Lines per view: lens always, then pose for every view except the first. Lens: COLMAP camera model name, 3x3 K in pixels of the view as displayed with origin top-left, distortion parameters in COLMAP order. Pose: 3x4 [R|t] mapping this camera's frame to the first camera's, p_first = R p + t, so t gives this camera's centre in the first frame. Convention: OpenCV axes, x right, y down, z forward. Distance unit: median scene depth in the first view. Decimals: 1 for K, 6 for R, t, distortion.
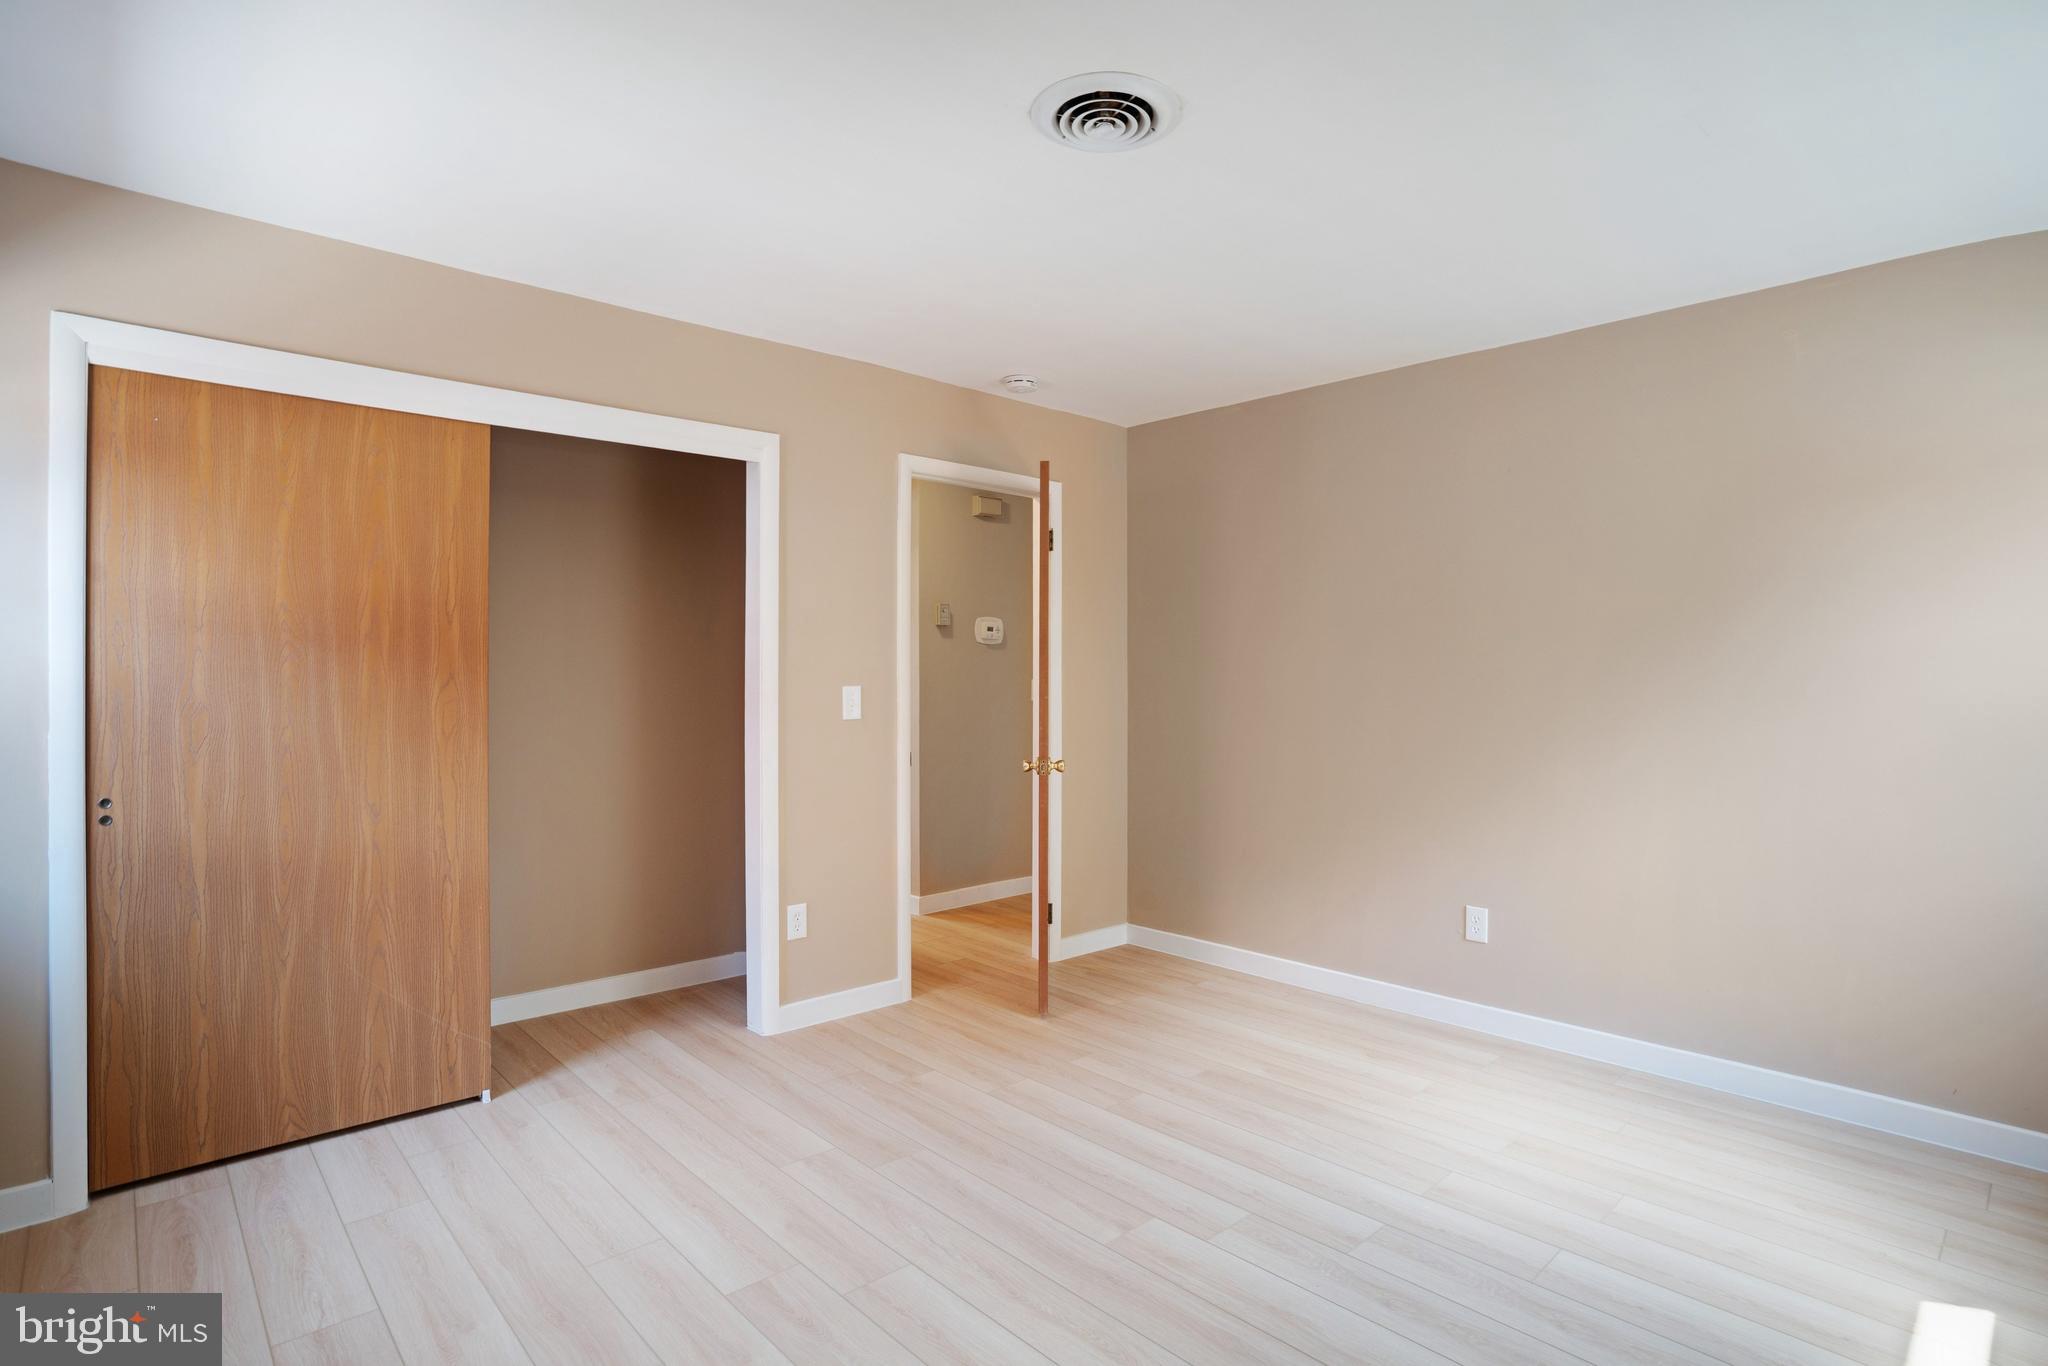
lens RADIAL K [[1013.1, 0, 1039.6], [0, 1013.1, 673.7], [0, 0, 1]] dist [-0.071267, 0.033981]
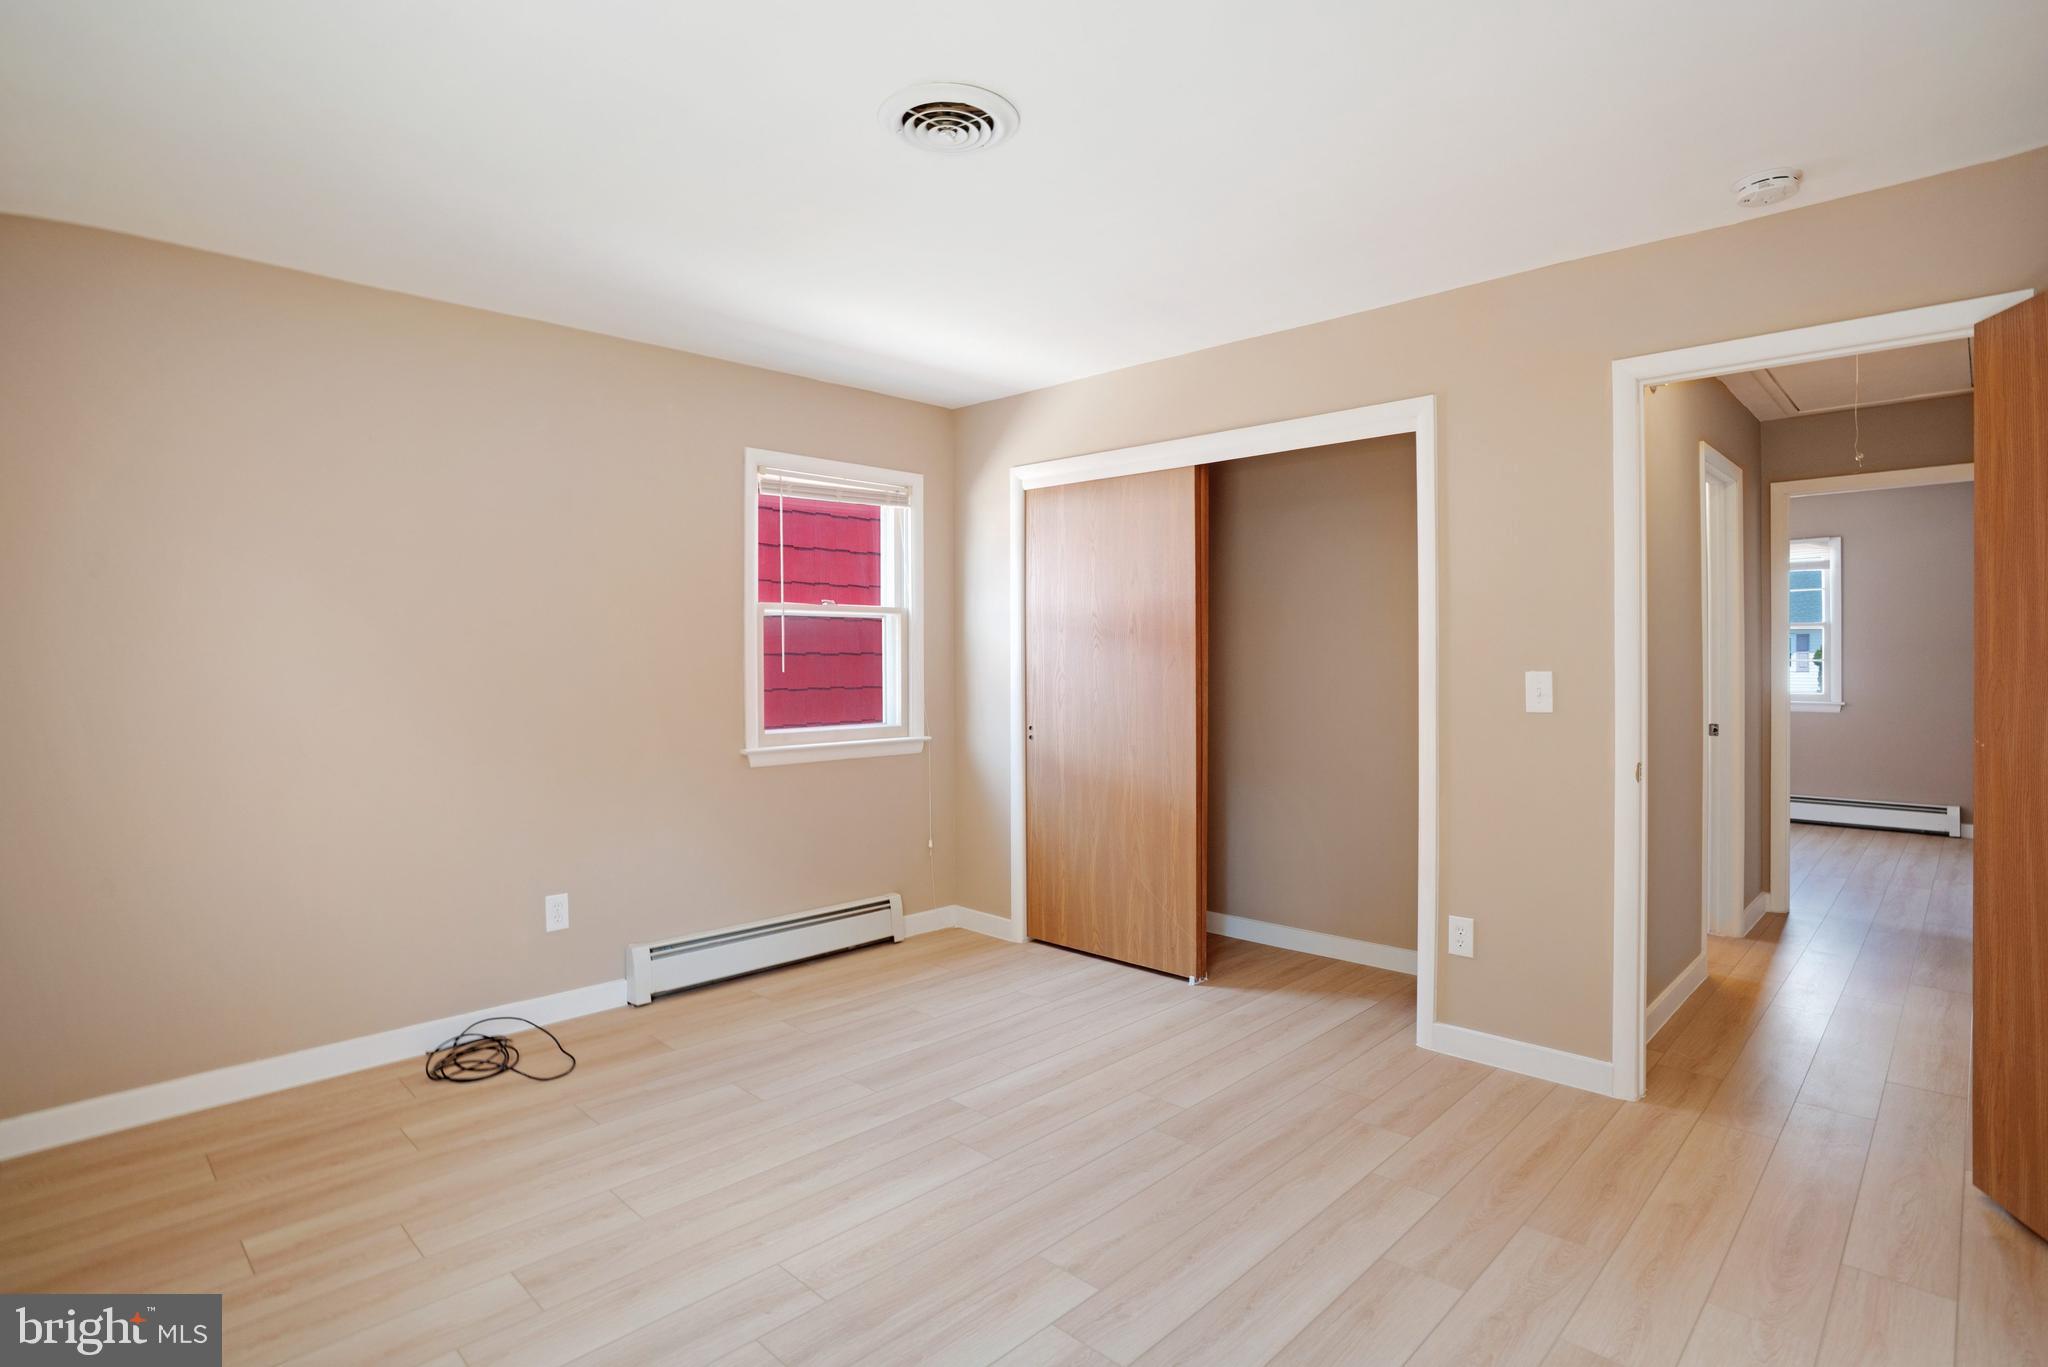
lens RADIAL K [[1013.1, 0, 1039.6], [0, 1013.1, 674.2], [0, 0, 1]] dist [-0.071267, 0.033981]
pose [[0.072017, 0.009121, -0.997362, 0.764813], [-0.004749, 0.999950, 0.008802, 0.012314], [0.997392, 0.004102, 0.072057, 0.715309]]
